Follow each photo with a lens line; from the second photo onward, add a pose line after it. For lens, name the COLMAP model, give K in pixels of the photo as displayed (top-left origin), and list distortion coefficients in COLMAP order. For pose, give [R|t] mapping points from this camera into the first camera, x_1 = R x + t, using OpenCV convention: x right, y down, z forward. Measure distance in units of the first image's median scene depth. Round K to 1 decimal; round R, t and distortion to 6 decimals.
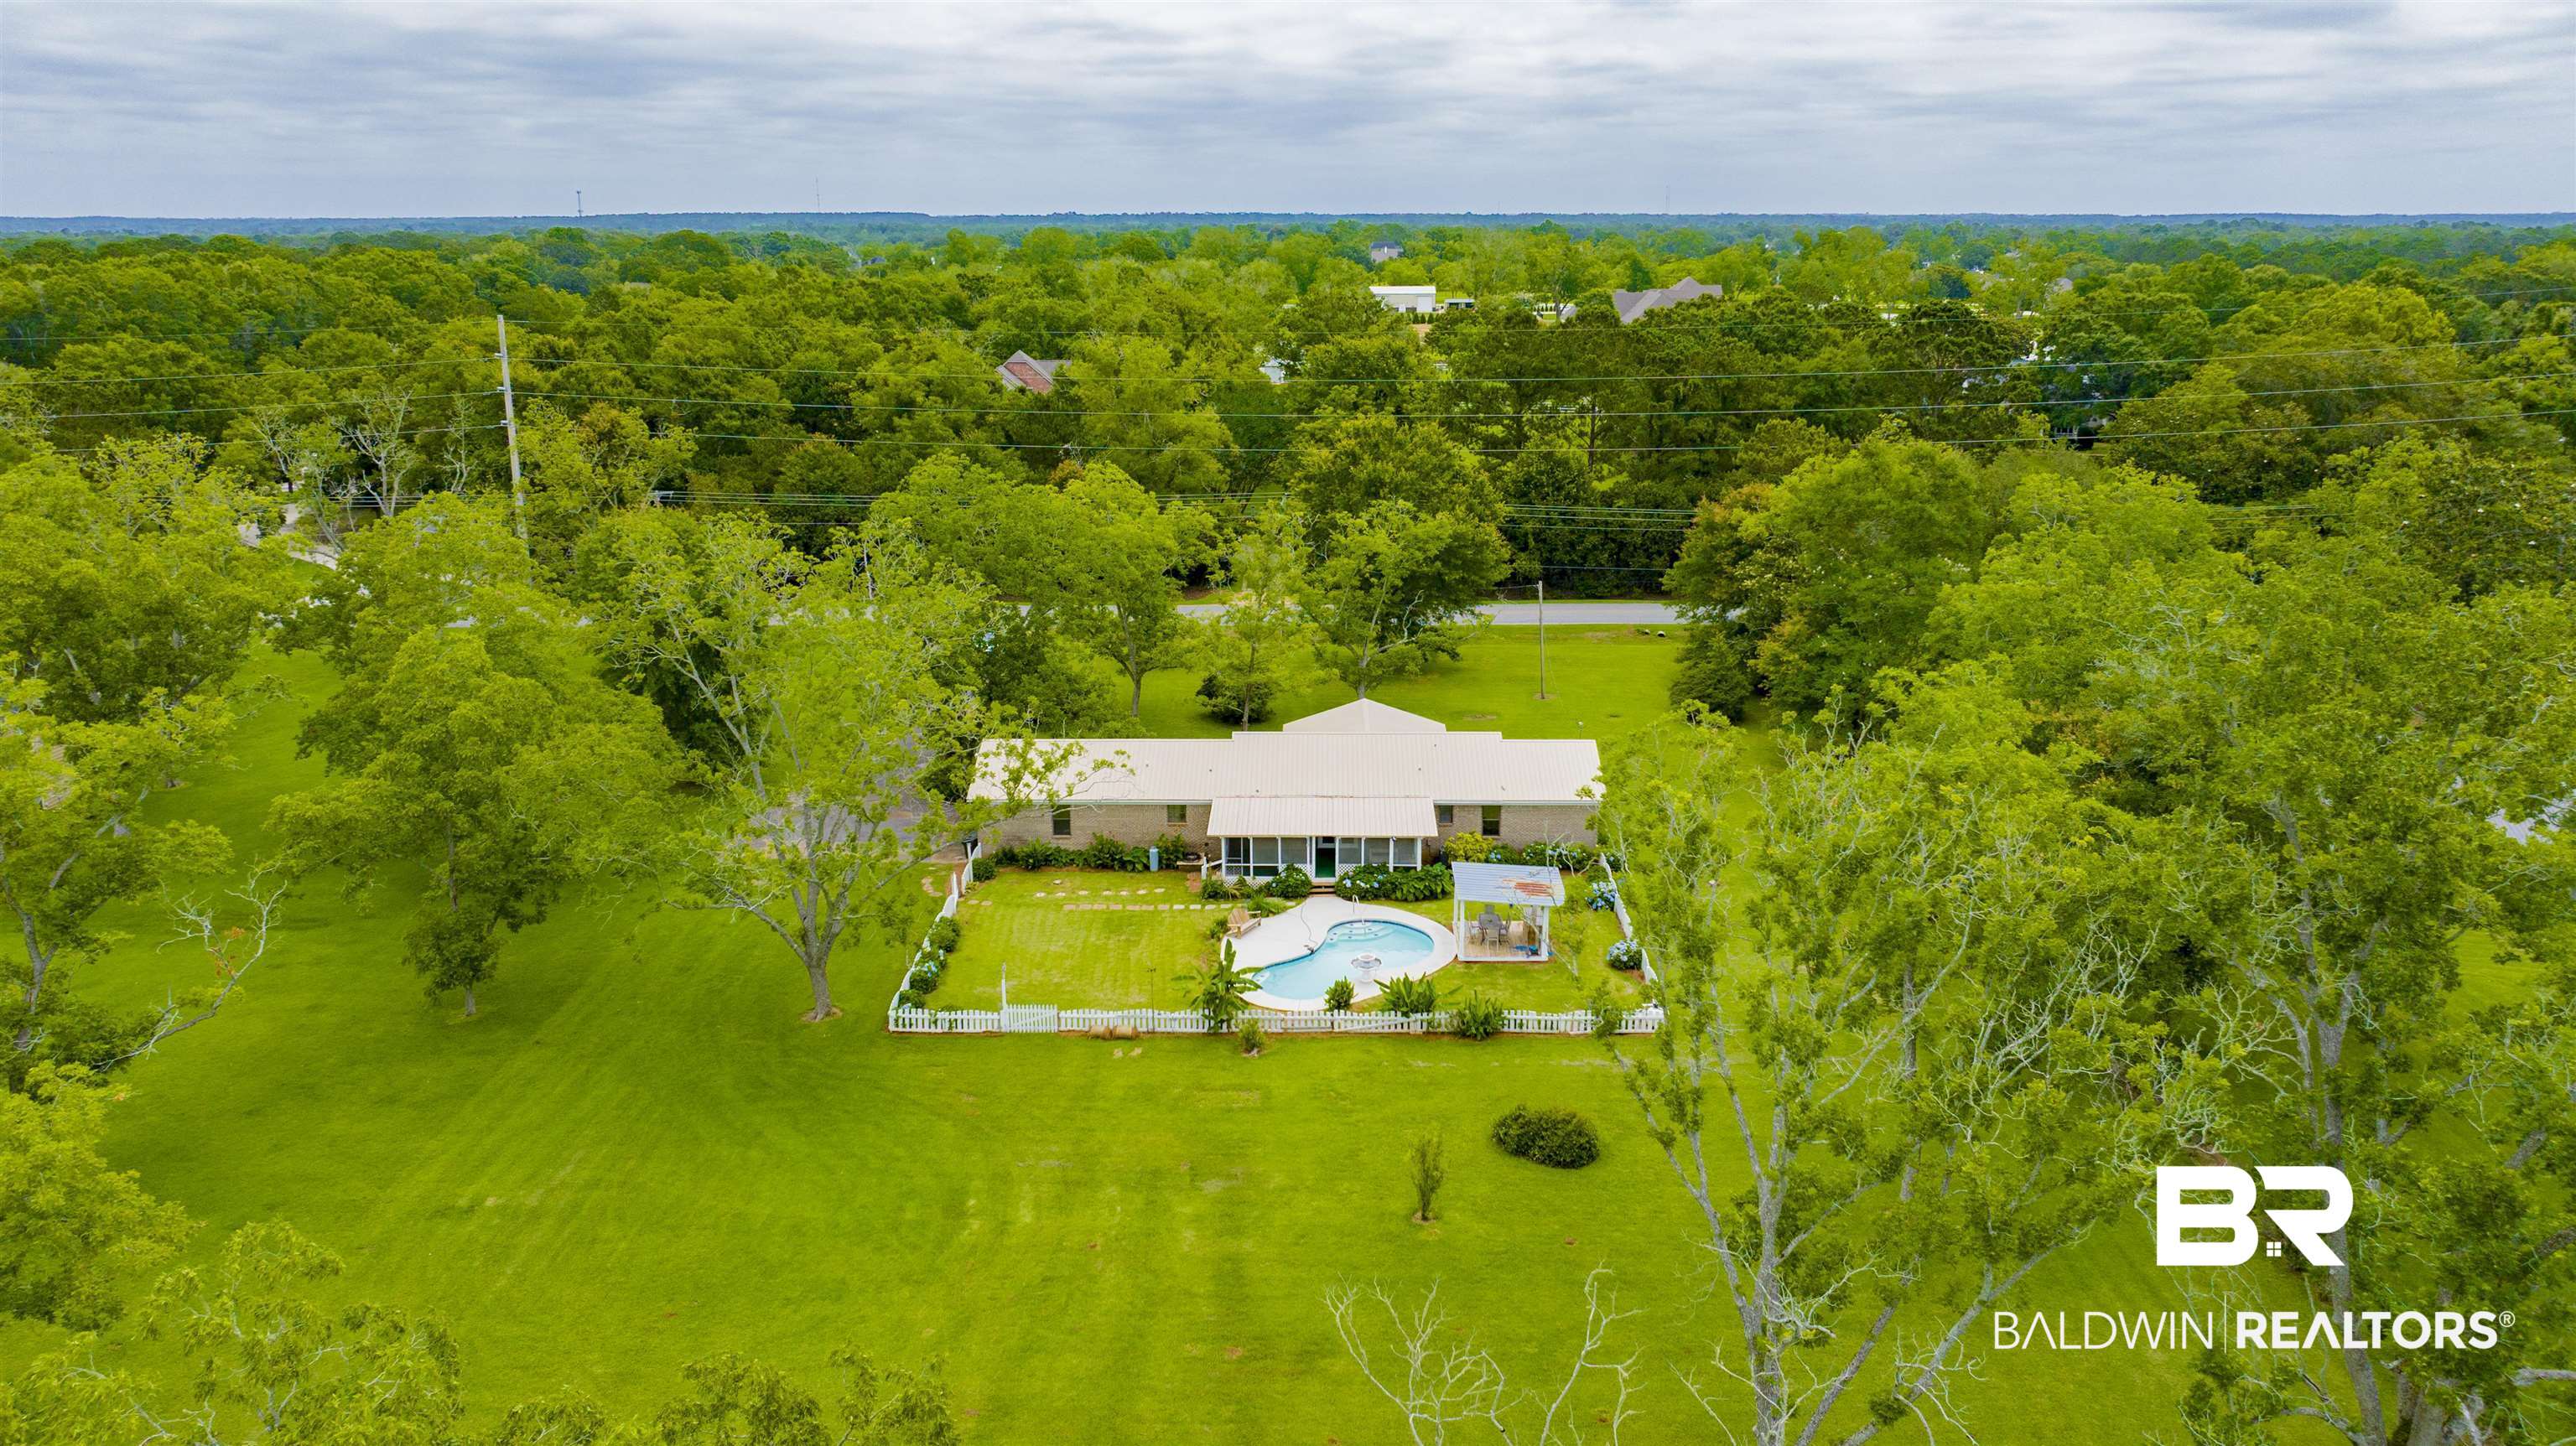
lens RADIAL K [[1826.6, 0, 1298.6], [0, 1826.6, 721.7], [0, 0, 1]] dist [-0.020847, 0.000869]
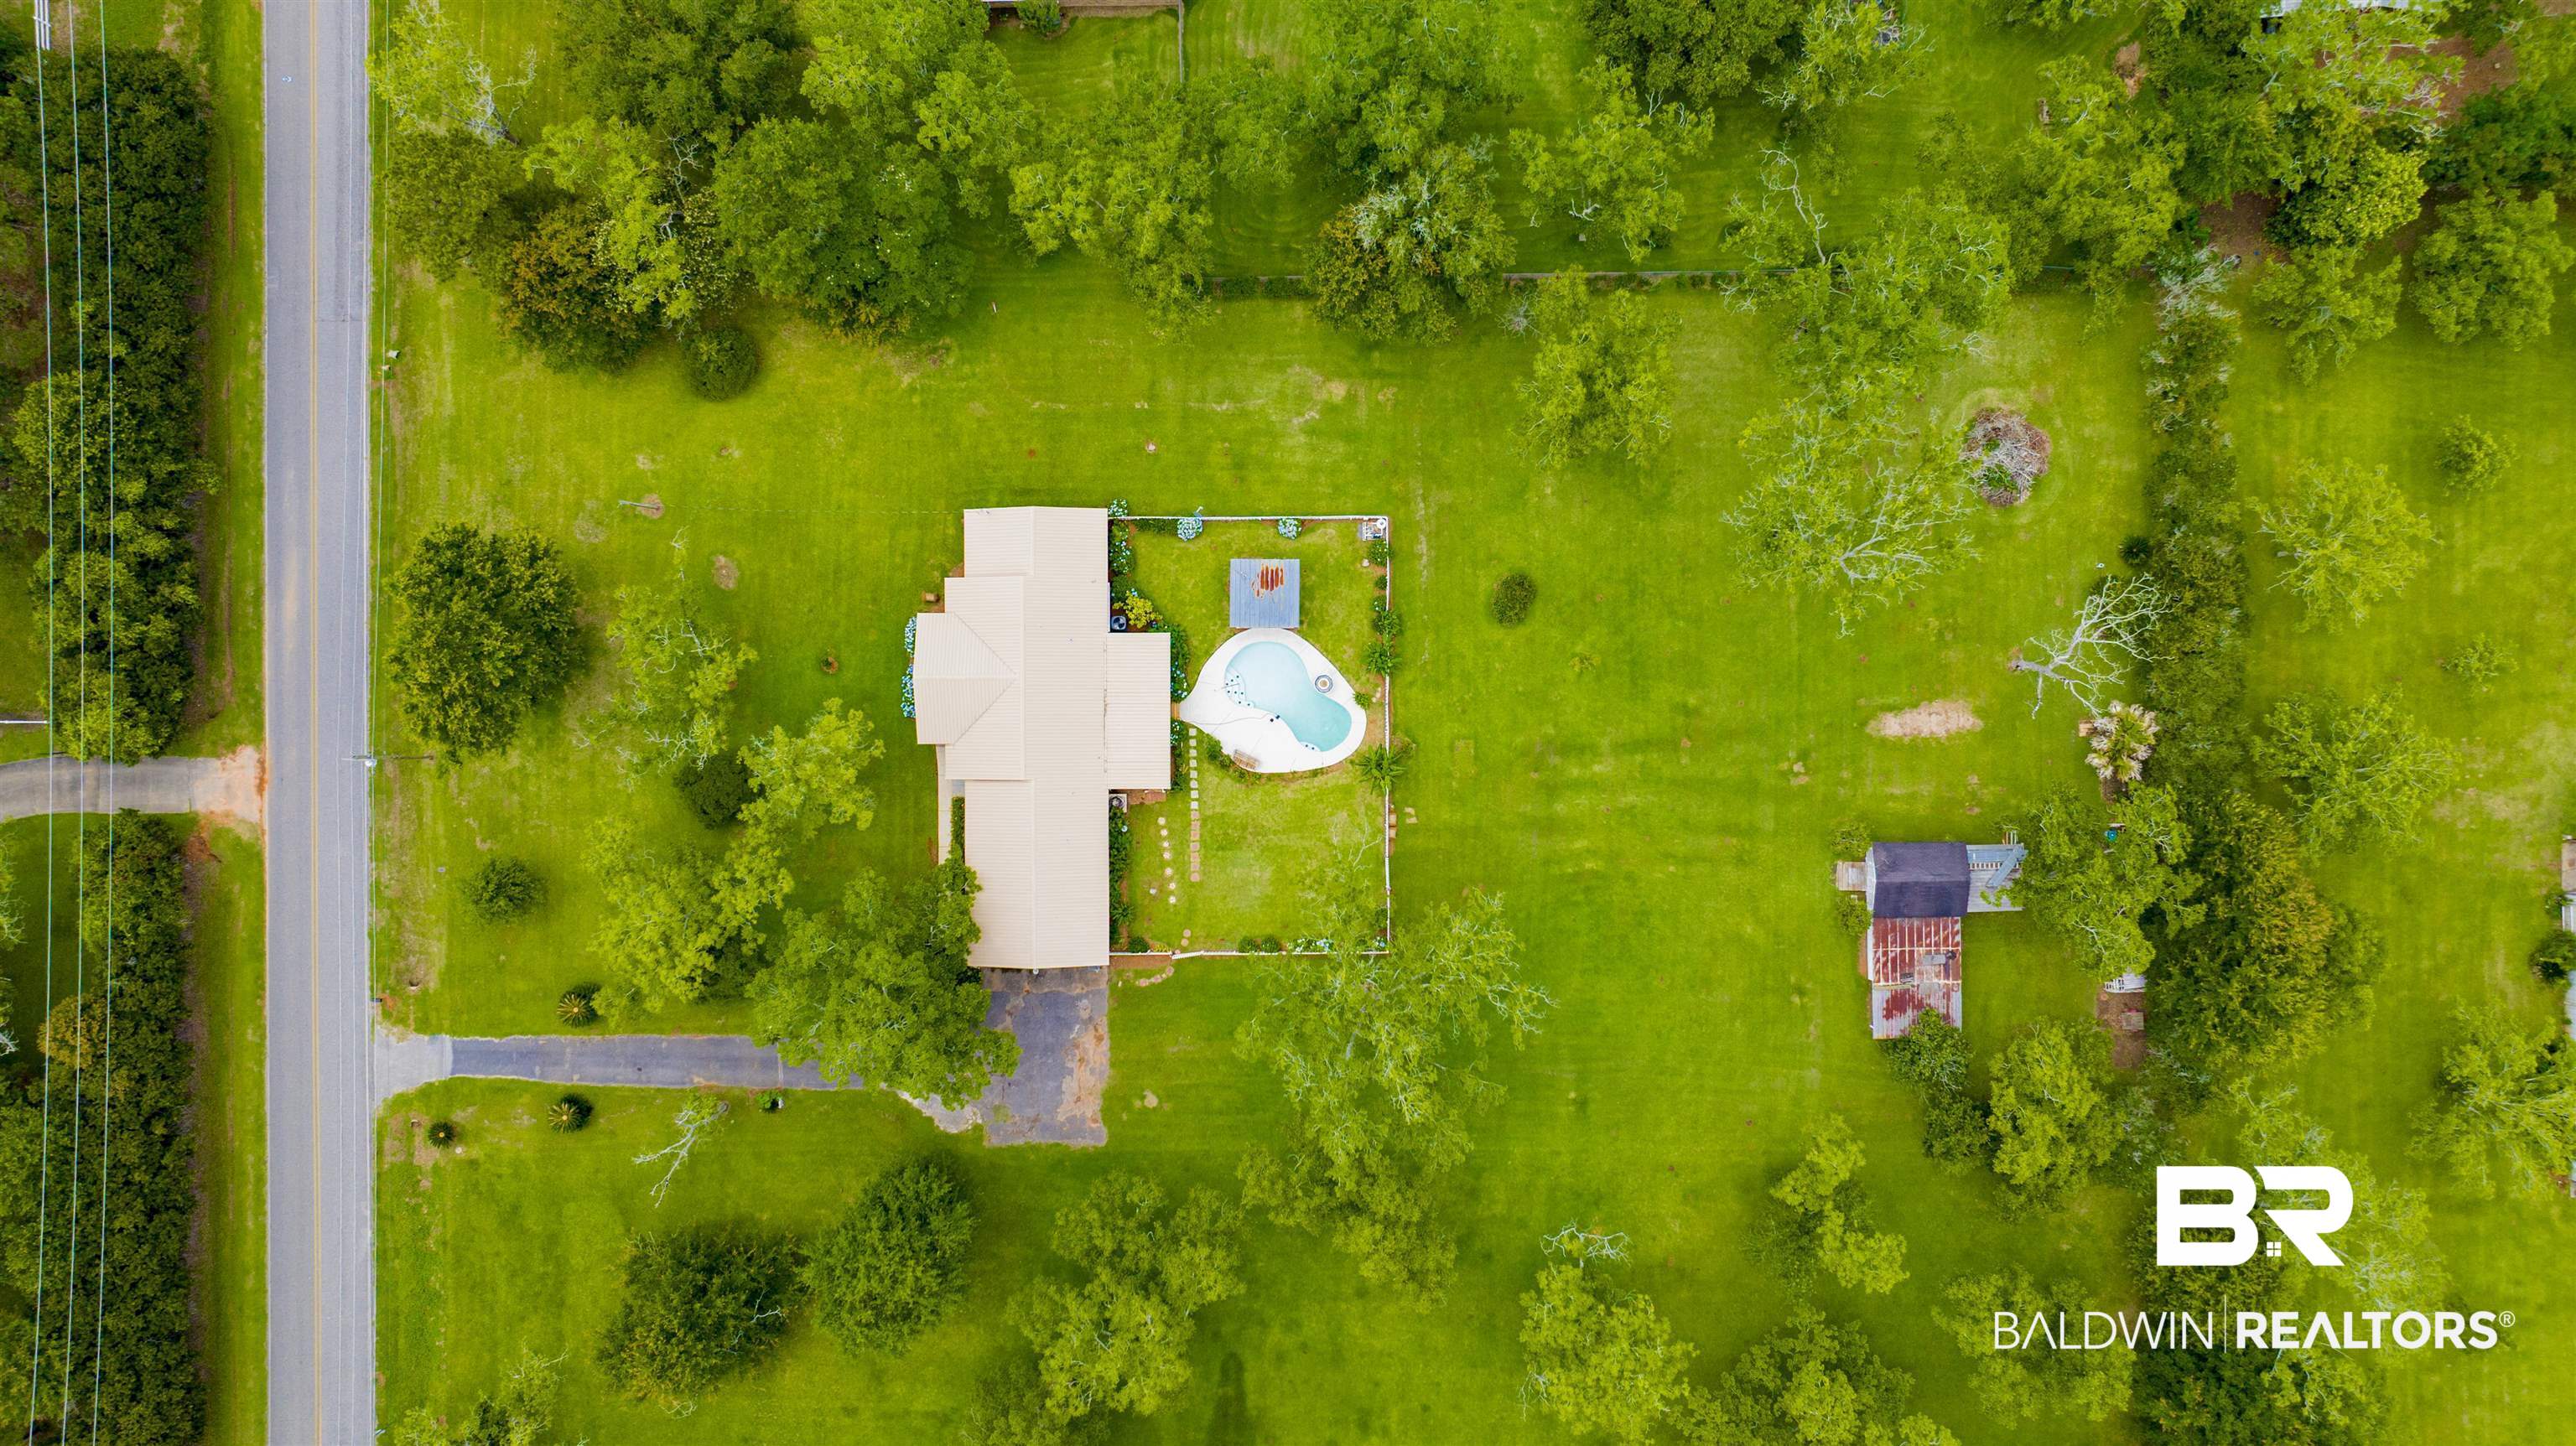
lens RADIAL K [[1813.5, 0, 1298.3], [0, 1813.5, 698.4], [0, 0, 1]] dist [-0.020439, -0.001560]
pose [[-0.016911, -0.999756, 0.014187, 0.000382], [0.267241, 0.009153, 0.963586, -1.277290], [-0.963481, 0.020086, 0.267021, 0.490825]]
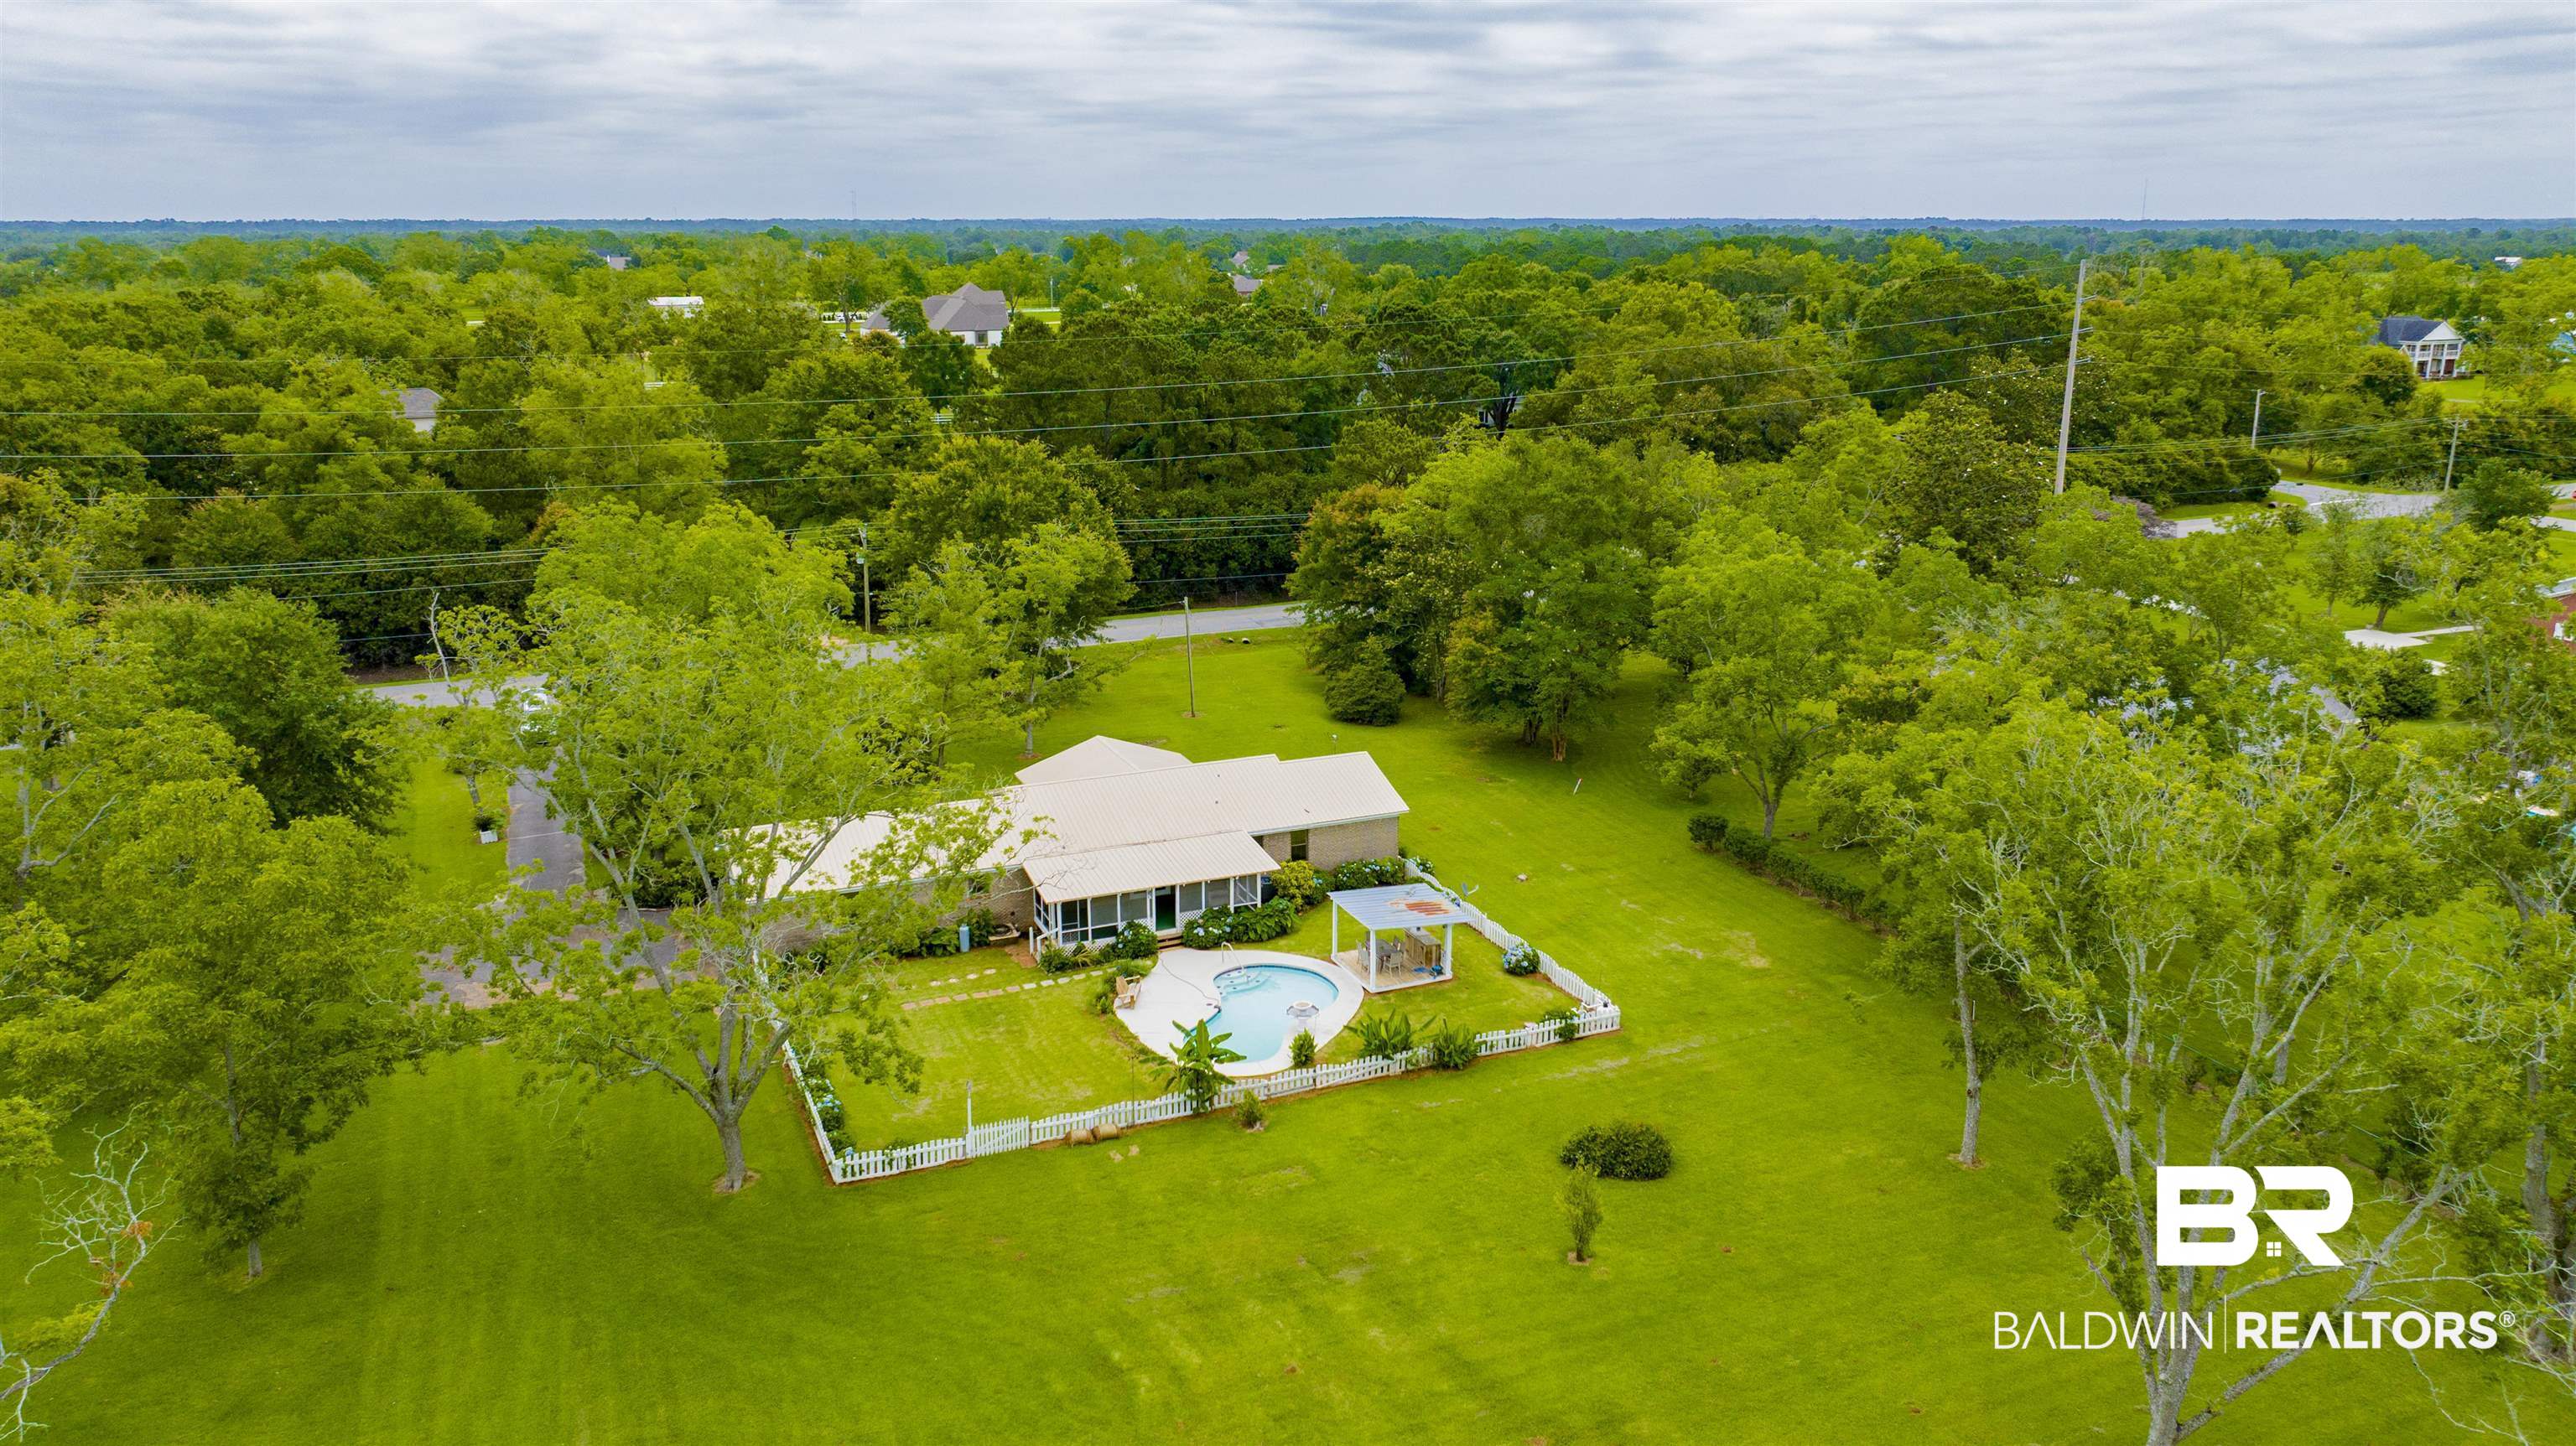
lens RADIAL K [[1847.0, 0, 1300.8], [0, 1847.0, 715.5], [0, 0, 1]] dist [-0.014123, -0.000580]
pose [[0.913536, -0.104375, 0.393138, -0.276561], [0.107857, 0.994078, 0.013291, -0.028098], [-0.392197, 0.030261, 0.919384, 0.099327]]
